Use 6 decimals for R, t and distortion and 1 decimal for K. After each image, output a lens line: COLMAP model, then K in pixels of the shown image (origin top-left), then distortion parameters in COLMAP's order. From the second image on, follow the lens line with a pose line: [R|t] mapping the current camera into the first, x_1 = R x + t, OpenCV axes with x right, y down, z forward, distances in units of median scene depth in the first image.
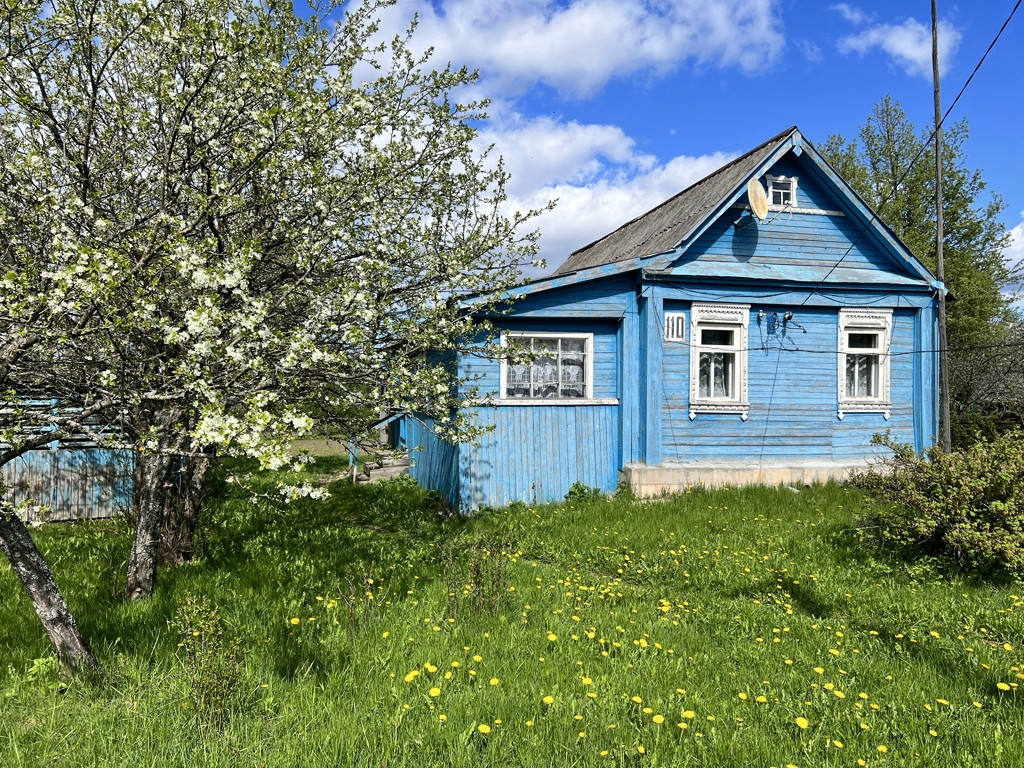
lens RADIAL K [[768.7, 0, 512.8], [0, 768.7, 385.2], [0, 0, 1]] dist [0.040314, -0.030993]
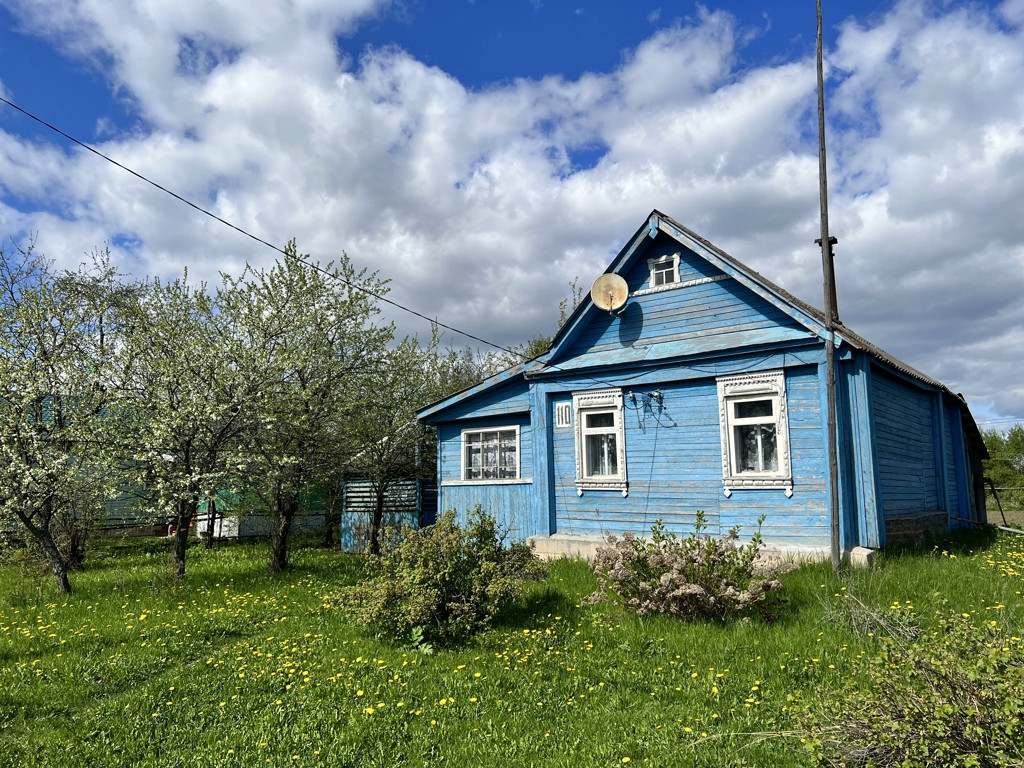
lens RADIAL K [[768.7, 0, 510.9], [0, 768.7, 384.9], [0, 0, 1]] dist [0.040314, -0.030993]
pose [[0.582756, -0.111113, -0.805015, 1.060064], [0.035334, 0.993136, -0.111500, 0.005101], [0.811878, 0.036533, 0.582682, 0.256108]]
